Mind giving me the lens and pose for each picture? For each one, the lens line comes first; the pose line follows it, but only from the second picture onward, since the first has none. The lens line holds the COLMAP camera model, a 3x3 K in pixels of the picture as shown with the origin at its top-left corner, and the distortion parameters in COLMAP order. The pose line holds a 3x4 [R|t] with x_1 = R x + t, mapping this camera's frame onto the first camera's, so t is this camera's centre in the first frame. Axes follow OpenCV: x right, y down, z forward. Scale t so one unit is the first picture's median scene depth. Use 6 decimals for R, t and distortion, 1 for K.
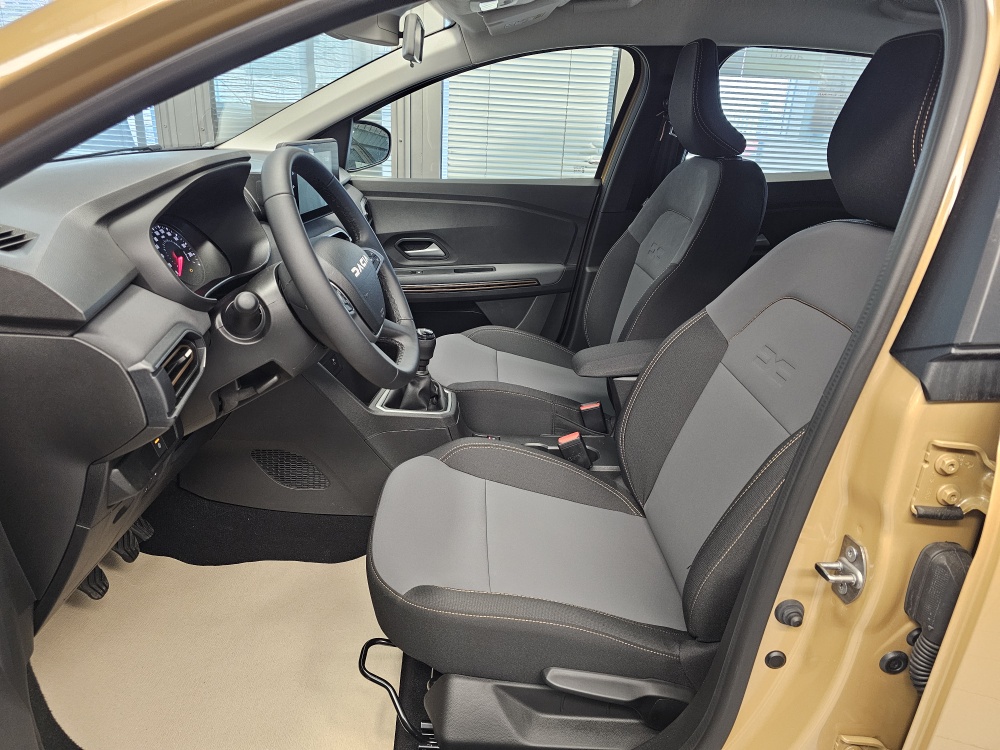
lens RADIAL K [[683.5, 0, 499.0], [0, 683.5, 396.0], [0, 0, 1]] dist [0.070120, -0.074492]
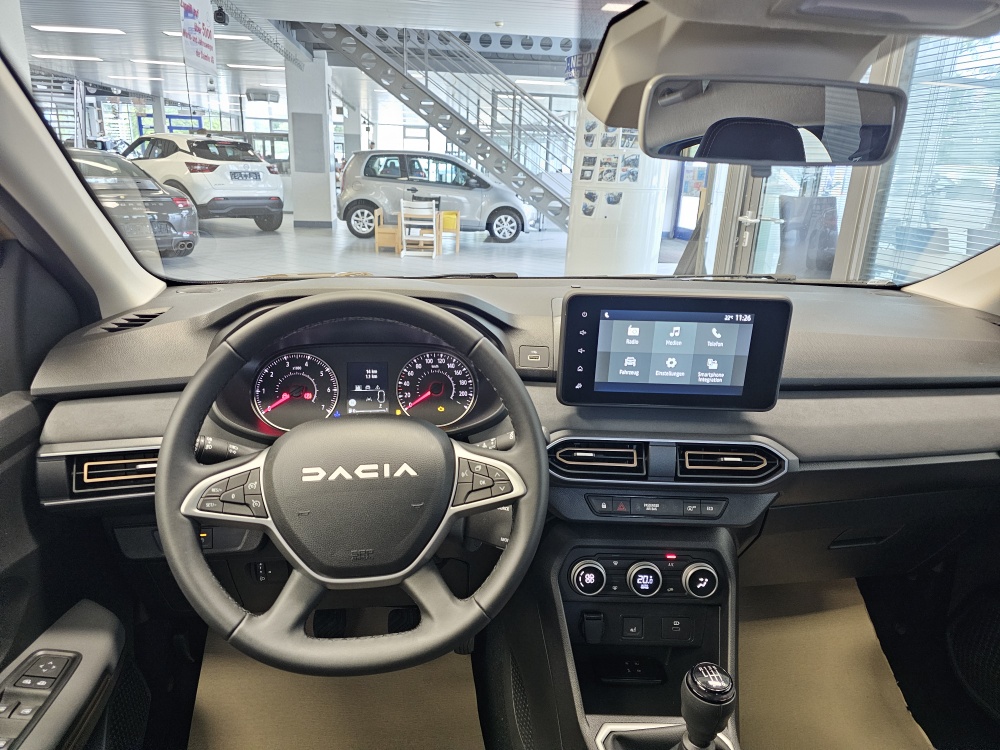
lens RADIAL K [[683.5, 0, 490.6], [0, 683.5, 374.7], [0, 0, 1]] dist [0.070120, -0.074492]
pose [[0.106273, 0.251875, -0.961907, 0.213967], [-0.403092, 0.895243, 0.189885, -0.231584], [0.908968, 0.367557, 0.196669, 0.493660]]
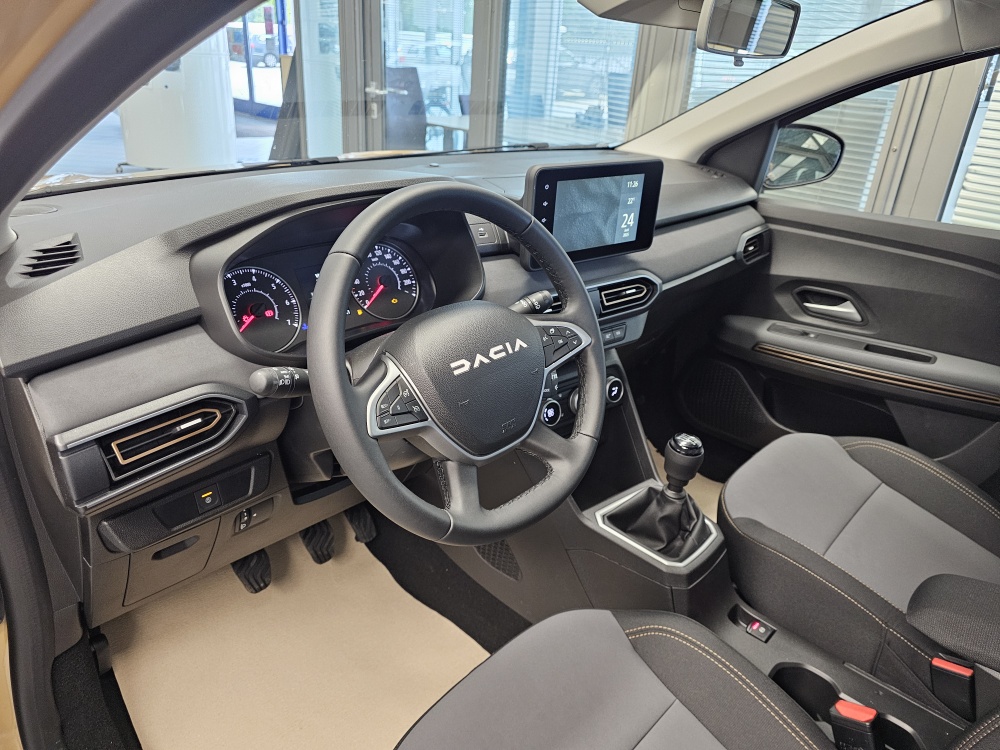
lens RADIAL K [[683.5, 0, 508.5], [0, 683.5, 373.2], [0, 0, 1]] dist [0.070120, -0.074492]
pose [[0.705318, 0.294073, -0.645018, 0.135966], [-0.291510, 0.949723, 0.114231, -0.133548], [0.646180, 0.107460, 0.755582, 0.255130]]
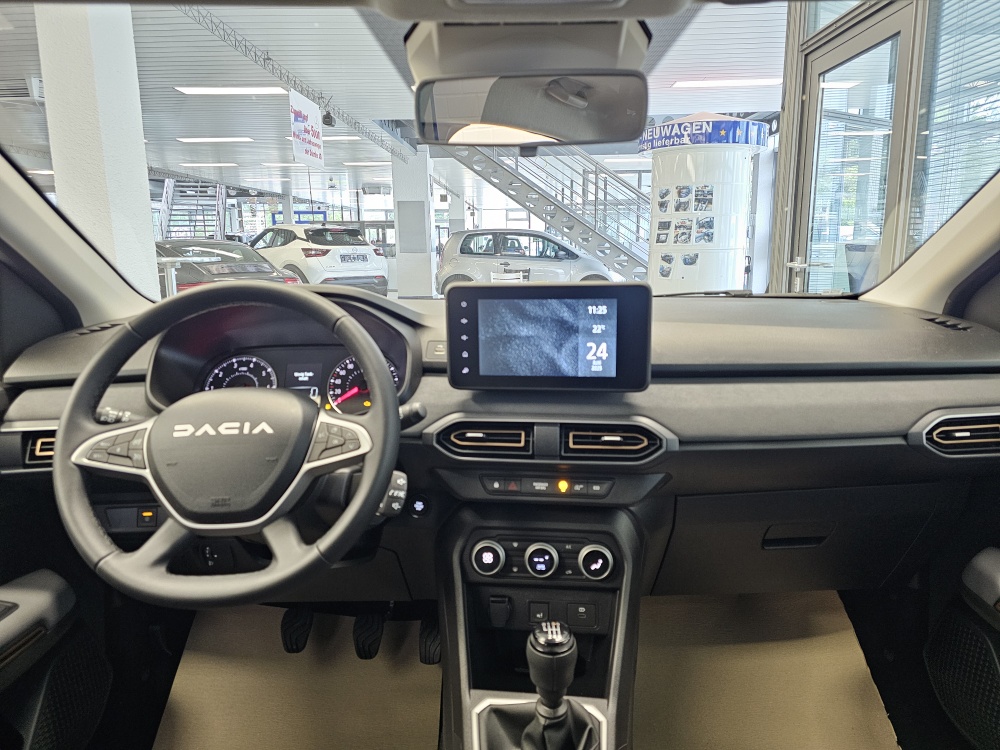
lens RADIAL K [[683.5, 0, 514.5], [0, 683.5, 351.9], [0, 0, 1]] dist [0.070120, -0.074492]
pose [[-0.021635, 0.111753, -0.993500, 0.273120], [-0.368429, 0.922905, 0.111836, -0.242812], [0.929404, 0.368454, 0.021206, 0.646776]]
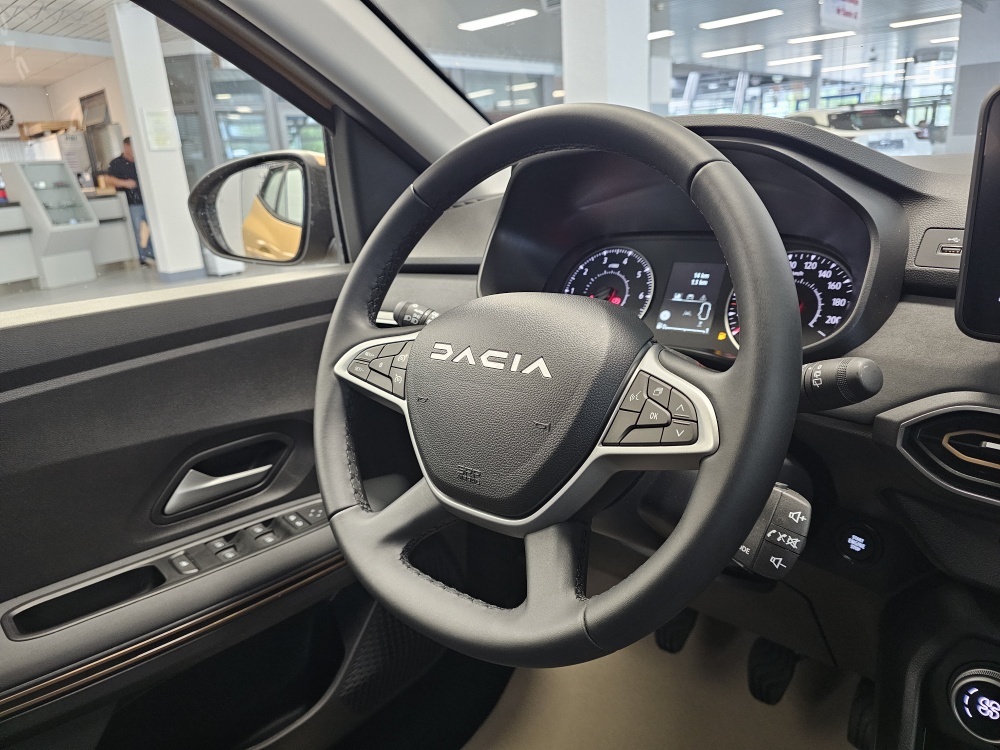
lens RADIAL K [[683.5, 0, 492.7], [0, 683.5, 368.7], [0, 0, 1]] dist [0.070120, -0.074492]
pose [[-0.683523, 0.206697, -0.700052, 0.057977], [-0.246869, 0.837089, 0.488199, -0.210422], [0.686915, 0.506516, -0.521142, 0.643119]]
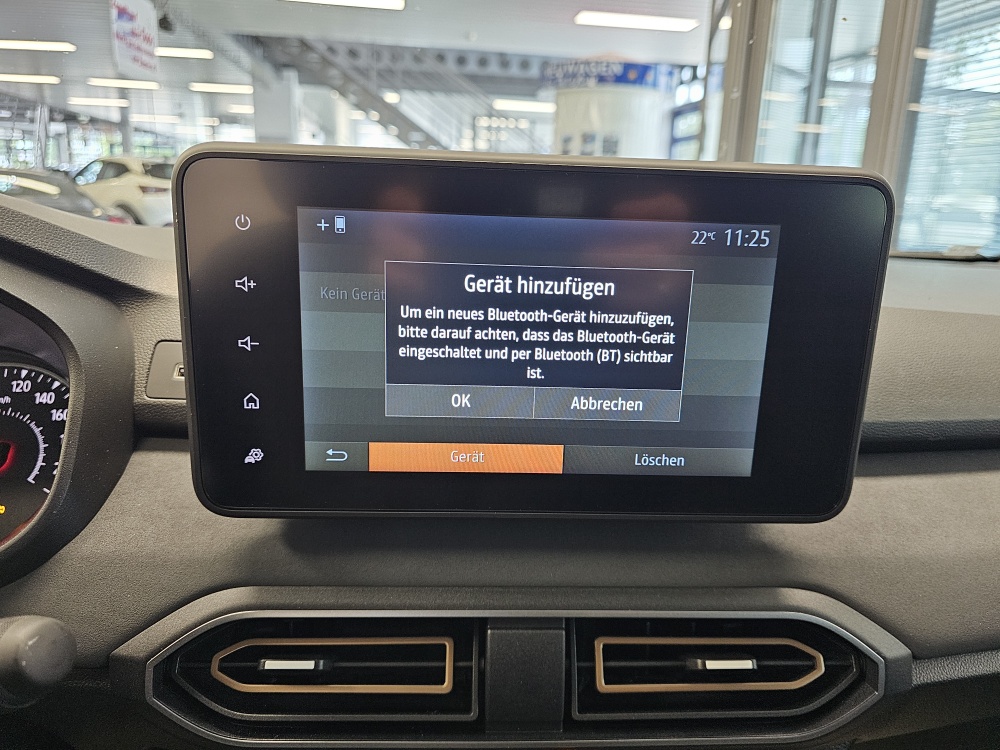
lens RADIAL K [[683.5, 0, 517.2], [0, 683.5, 366.1], [0, 0, 1]] dist [0.070120, -0.074492]
pose [[0.149370, 0.190194, -0.970317, -0.050152], [-0.399958, 0.909084, 0.116622, -0.219831], [0.904280, 0.370666, 0.211860, 0.641716]]
